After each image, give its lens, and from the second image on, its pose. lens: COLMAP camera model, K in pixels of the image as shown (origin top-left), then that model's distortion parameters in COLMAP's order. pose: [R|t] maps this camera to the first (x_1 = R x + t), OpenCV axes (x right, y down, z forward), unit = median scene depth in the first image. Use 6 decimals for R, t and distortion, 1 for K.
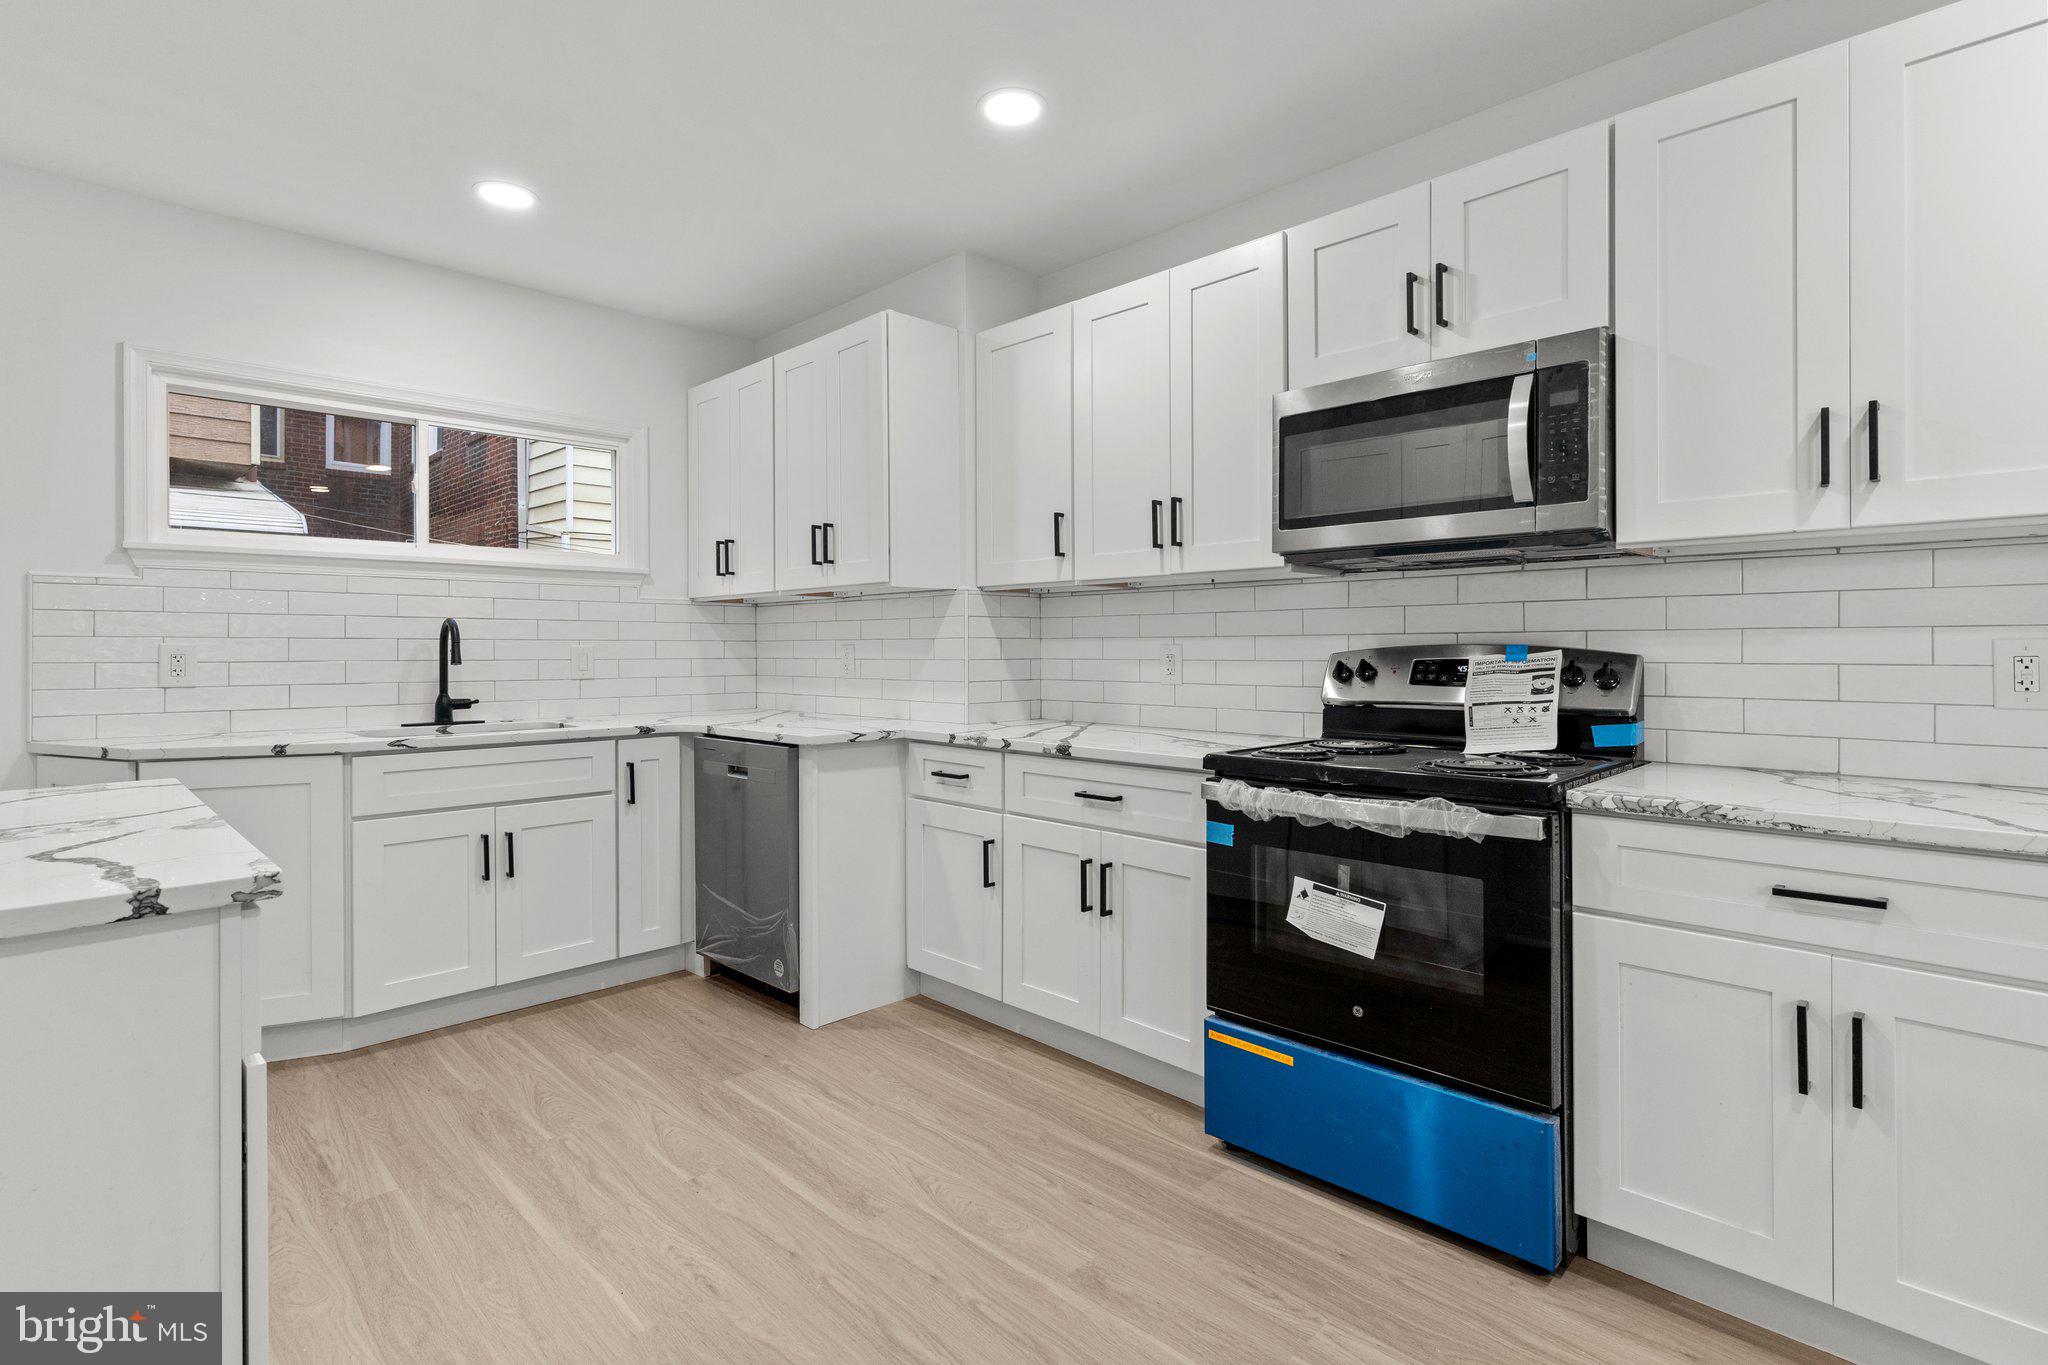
lens RADIAL K [[992.9, 0, 1026.1], [0, 992.9, 630.6], [0, 0, 1]] dist [-0.000203, -0.000352]
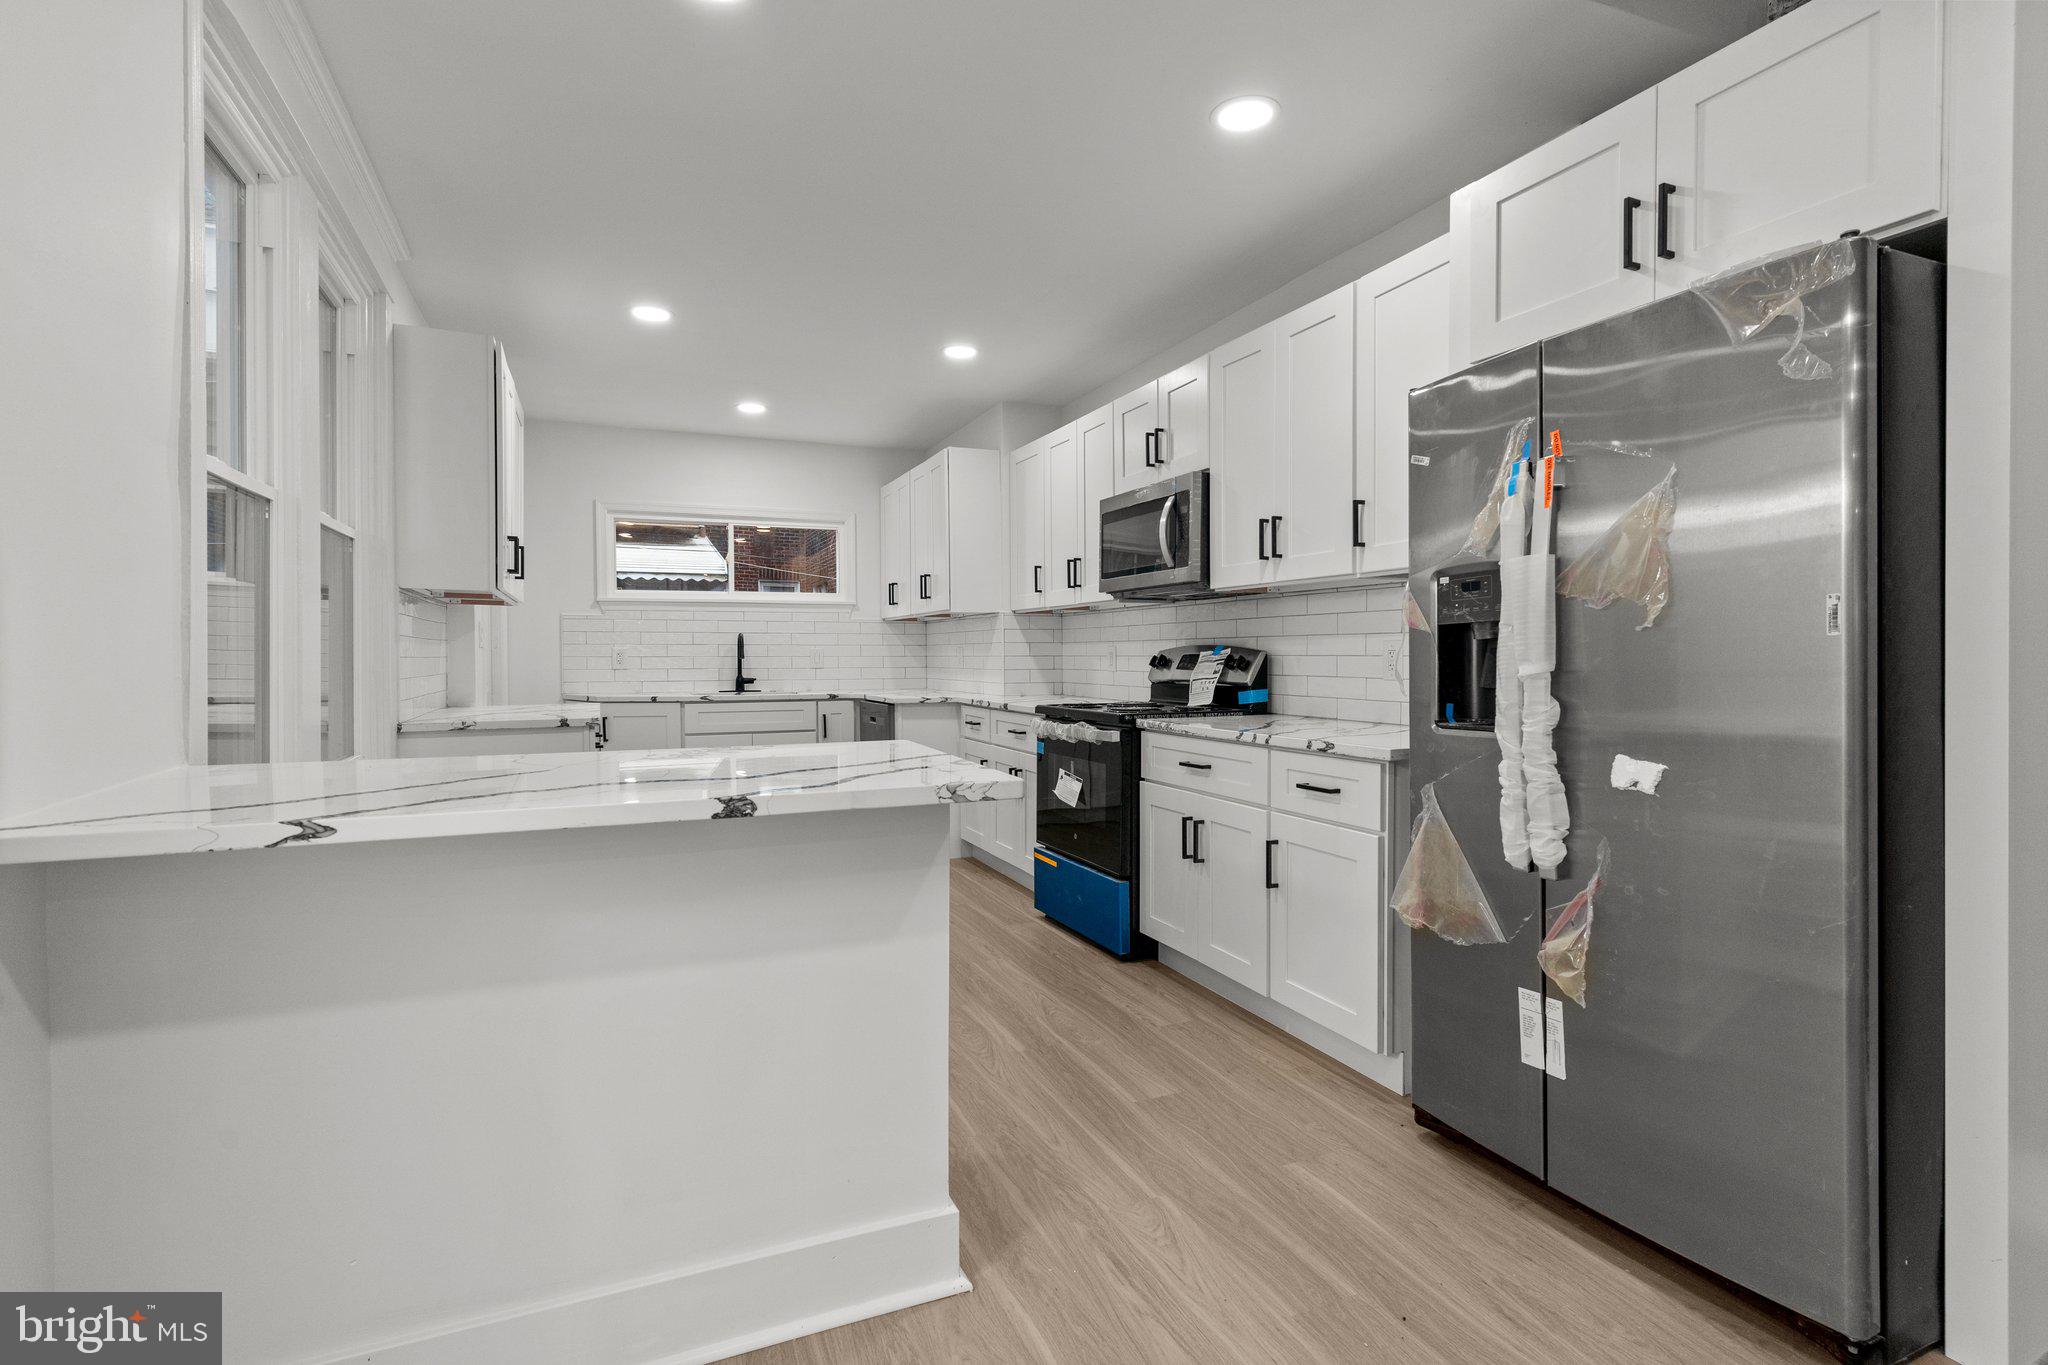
lens RADIAL K [[988.5, 0, 1022.8], [0, 988.5, 650.9], [0, 0, 1]] dist [0.001507, 0.000013]
pose [[0.927035, -0.001858, -0.374970, 0.698287], [0.007535, 0.999878, 0.013673, -0.001330], [0.374899, -0.015500, 0.926936, -0.586905]]
